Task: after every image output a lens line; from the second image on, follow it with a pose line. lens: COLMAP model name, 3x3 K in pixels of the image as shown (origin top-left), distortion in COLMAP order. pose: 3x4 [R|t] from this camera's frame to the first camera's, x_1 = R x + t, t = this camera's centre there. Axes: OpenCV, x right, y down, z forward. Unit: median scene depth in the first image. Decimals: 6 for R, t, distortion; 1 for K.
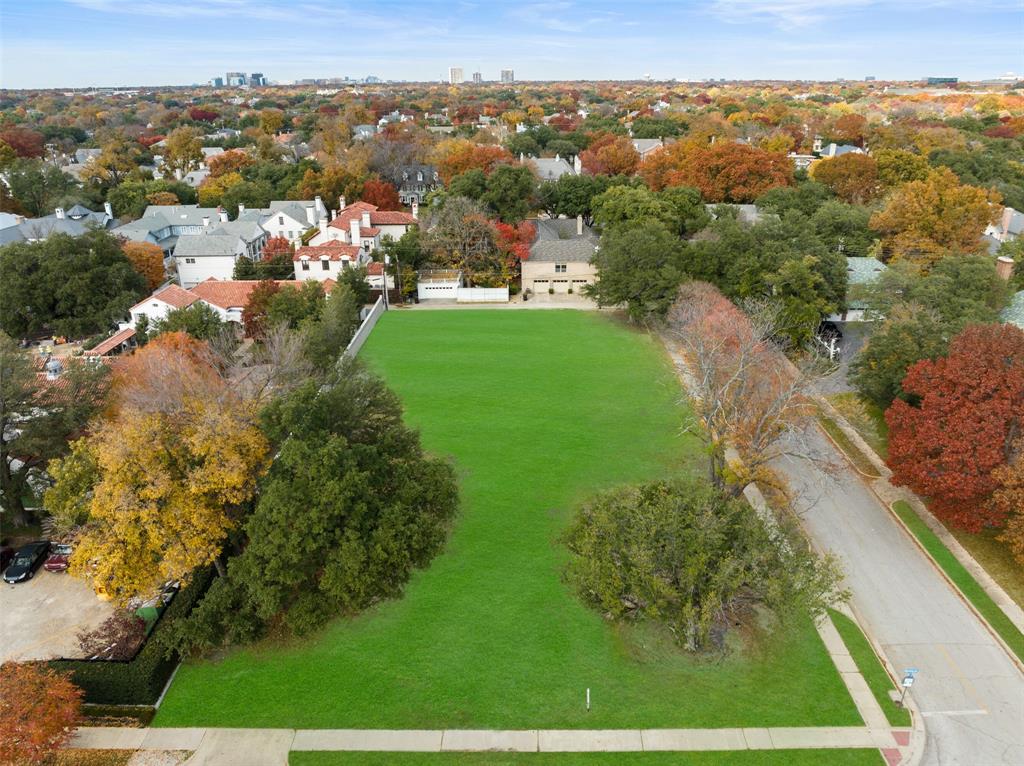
lens RADIAL K [[721.8, 0, 517.6], [0, 721.8, 383.0], [0, 0, 1]] dist [-0.037574, 0.002537]
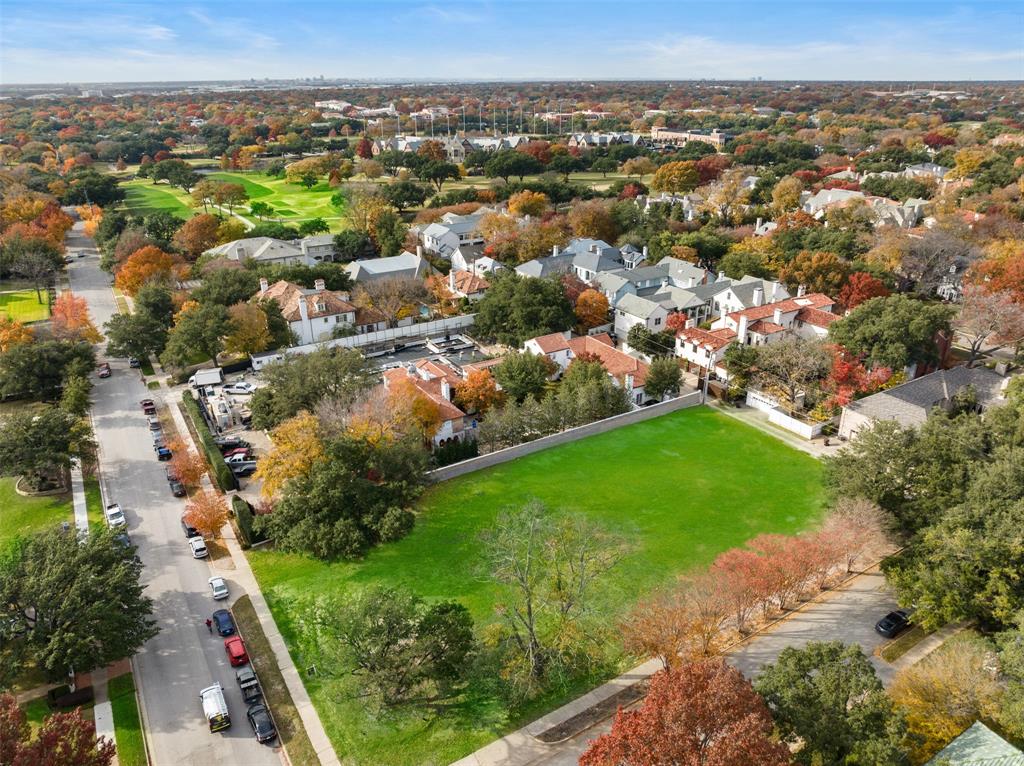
lens RADIAL K [[721.8, 0, 517.6], [0, 721.8, 383.0], [0, 0, 1]] dist [-0.037574, 0.002537]
pose [[0.530821, 0.334100, -0.778850, 0.502728], [-0.325816, 0.928835, 0.176381, -0.224148], [0.782351, 0.160135, 0.601900, 0.088755]]
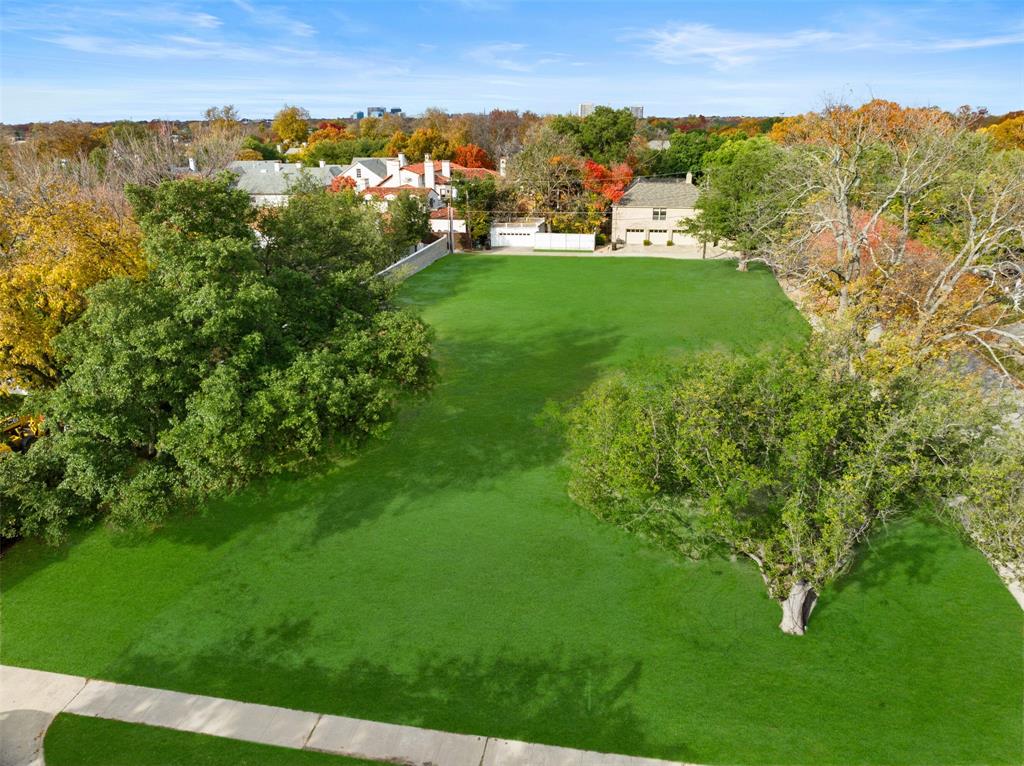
lens RADIAL K [[721.8, 0, 517.6], [0, 721.8, 383.0], [0, 0, 1]] dist [-0.037574, 0.002537]
pose [[0.985666, 0.057264, -0.158695, 0.041251], [-0.064955, 0.996931, -0.043702, 0.083353], [0.155705, 0.053384, 0.986360, 0.158147]]
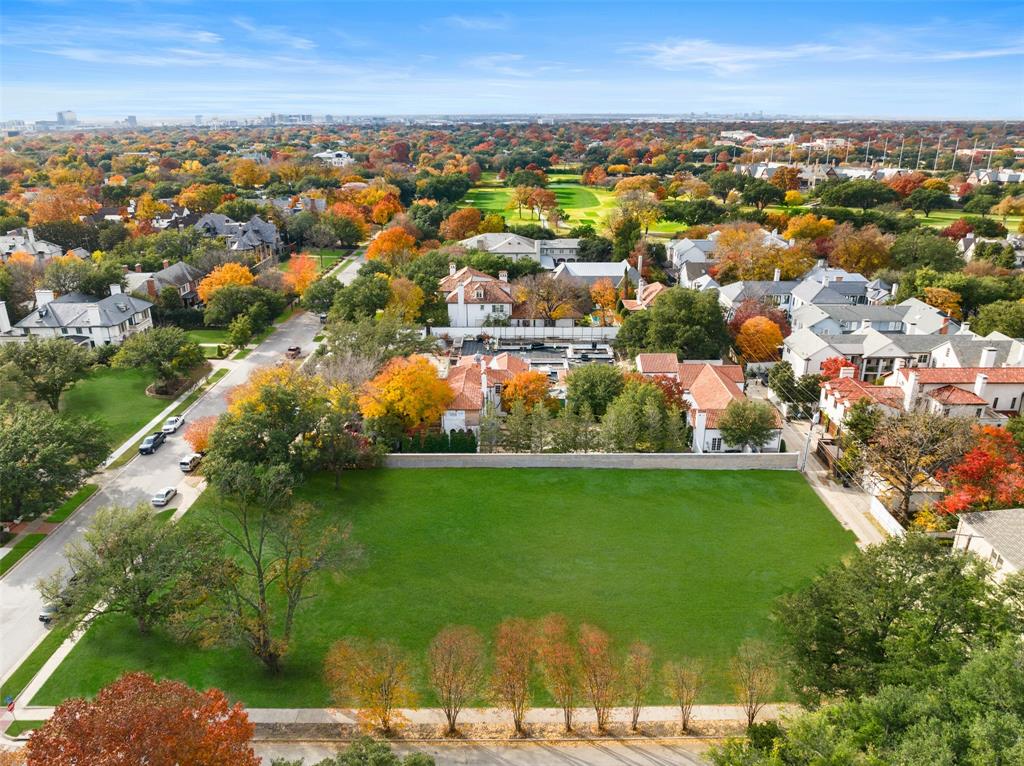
lens RADIAL K [[721.8, 0, 517.6], [0, 721.8, 383.0], [0, 0, 1]] dist [-0.037574, 0.002537]
pose [[-0.001937, 0.353424, -0.935461, 0.547073], [-0.383687, 0.863603, 0.327070, -0.323395], [0.923461, 0.359557, 0.133931, 0.514607]]
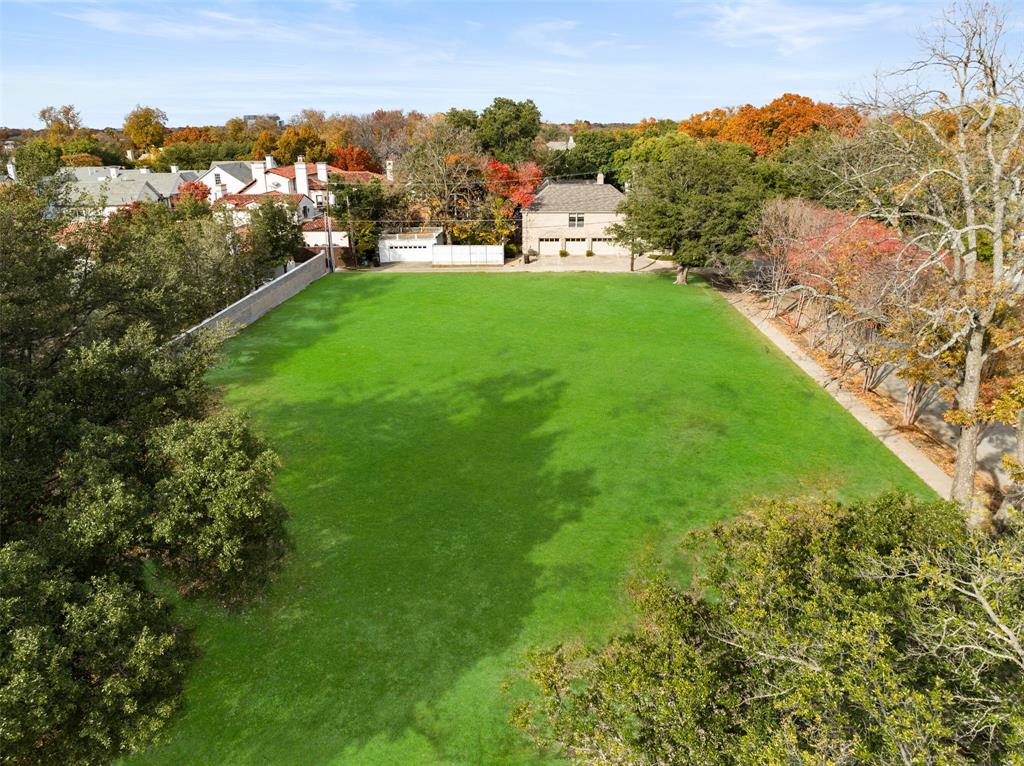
lens RADIAL K [[721.8, 0, 517.6], [0, 721.8, 383.0], [0, 0, 1]] dist [-0.037574, 0.002537]
pose [[0.999836, 0.006036, -0.017083, 0.014124], [-0.007032, 0.998242, -0.058852, 0.046296], [0.016698, 0.058963, 0.998121, 0.286070]]
